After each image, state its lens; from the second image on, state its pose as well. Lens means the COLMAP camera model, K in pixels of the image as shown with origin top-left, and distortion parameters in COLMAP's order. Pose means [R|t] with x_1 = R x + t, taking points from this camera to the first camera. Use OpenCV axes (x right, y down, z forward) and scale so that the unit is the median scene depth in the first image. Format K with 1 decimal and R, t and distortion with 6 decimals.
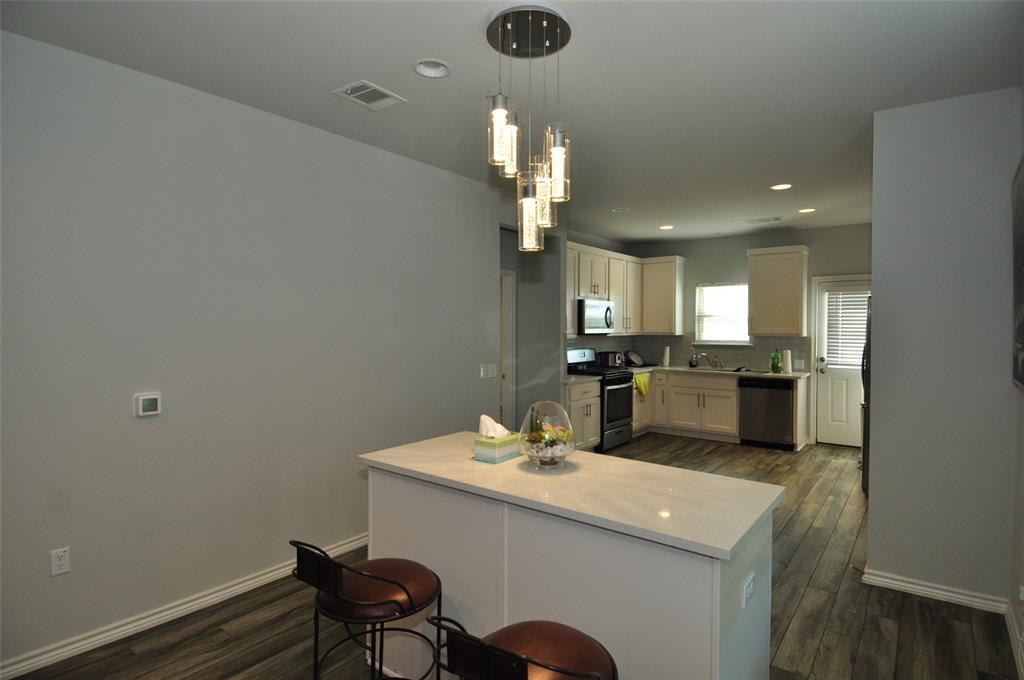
lens RADIAL K [[533.4, 0, 524.8], [0, 533.4, 335.4], [0, 0, 1]] dist [0.051037, -0.055459]
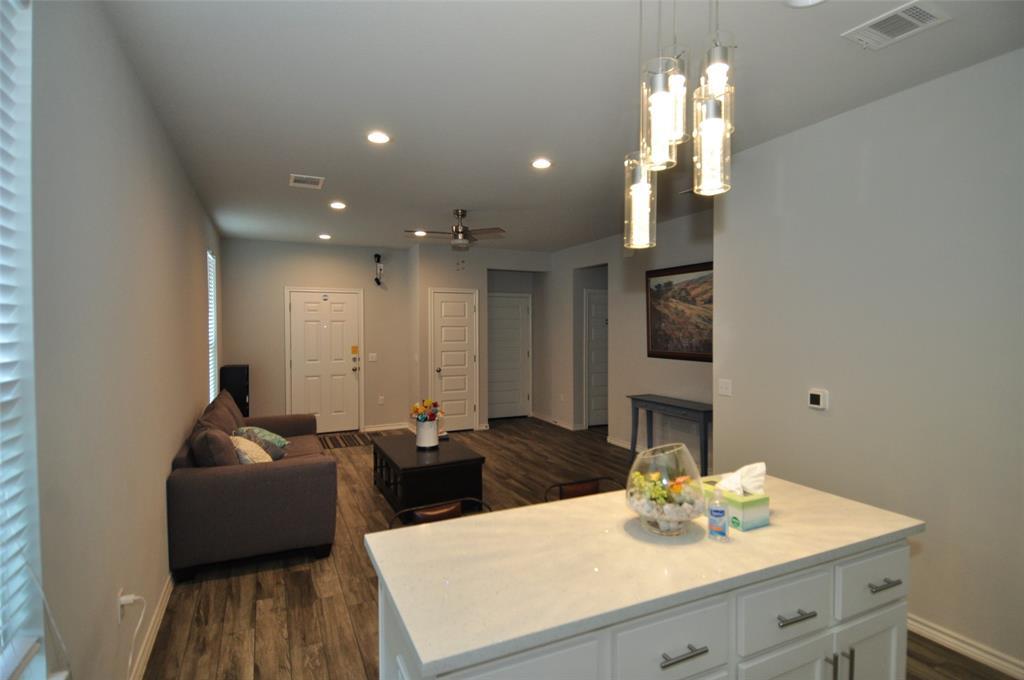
lens RADIAL K [[533.4, 0, 524.8], [0, 533.4, 335.4], [0, 0, 1]] dist [0.051037, -0.055459]
pose [[-0.461168, 0.011246, -0.887242, 0.213826], [-0.017698, 0.999604, 0.021869, -0.008421], [0.887136, 0.025787, -0.460786, 0.319865]]
